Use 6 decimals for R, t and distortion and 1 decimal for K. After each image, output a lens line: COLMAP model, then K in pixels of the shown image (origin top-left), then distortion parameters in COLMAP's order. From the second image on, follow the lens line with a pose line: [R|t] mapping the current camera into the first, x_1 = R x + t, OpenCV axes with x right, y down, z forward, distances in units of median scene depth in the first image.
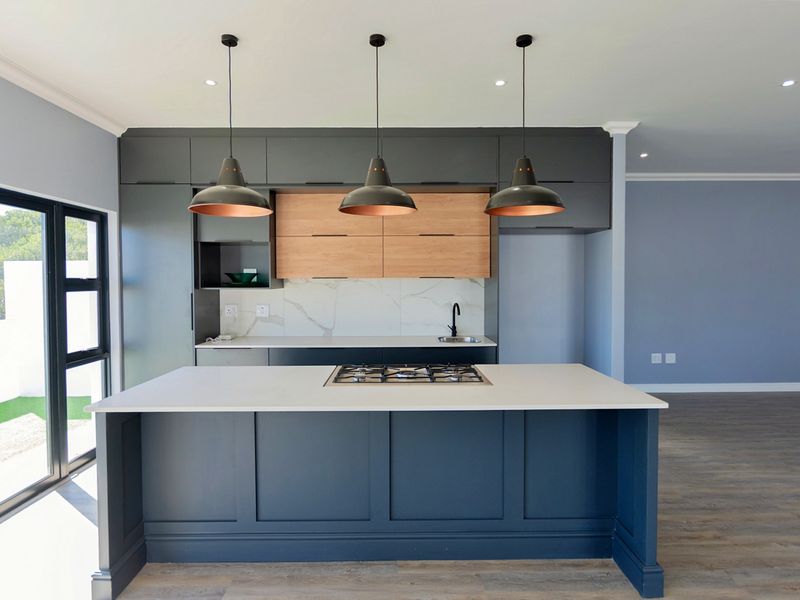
lens RADIAL K [[461.2, 0, 399.1], [0, 461.2, 293.9], [0, 0, 1]] dist [-0.037301, 0.023267]
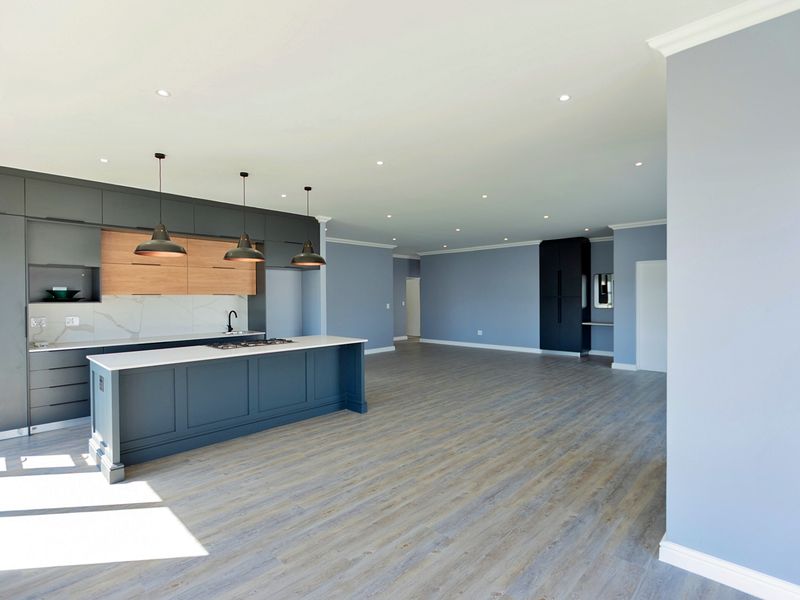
lens RADIAL K [[409.0, 0, 397.7], [0, 409.0, 295.6], [0, 0, 1]] dist [-0.001703, 0.000190]
pose [[0.702793, 0.001780, 0.711392, -0.532885], [0.029010, 0.999093, -0.031160, 0.031912], [-0.710802, 0.042536, 0.702104, -0.448375]]
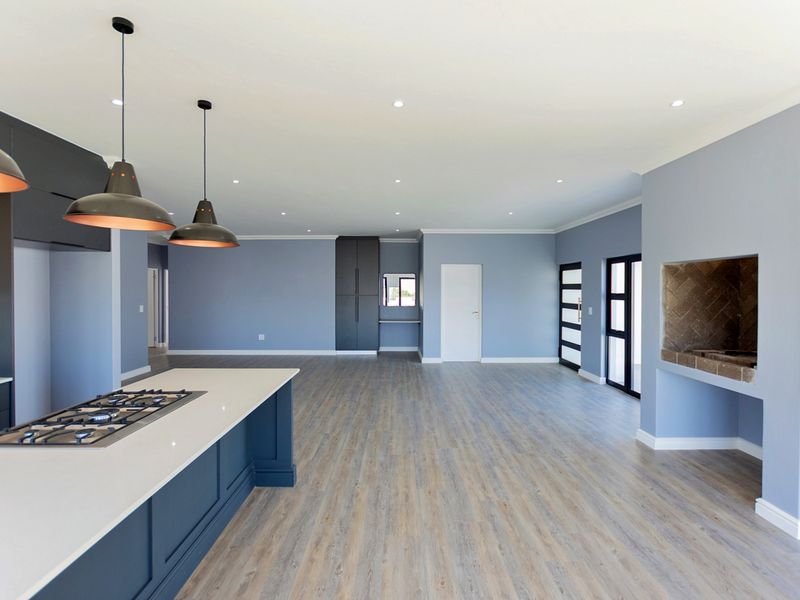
lens RADIAL K [[409.0, 0, 397.7], [0, 409.0, 295.6], [0, 0, 1]] dist [-0.001703, 0.000190]
pose [[-0.007248, -0.010202, 0.999922, -0.509864], [0.033903, 0.999371, 0.010442, -0.021224], [-0.999399, 0.033976, -0.006897, 0.315881]]
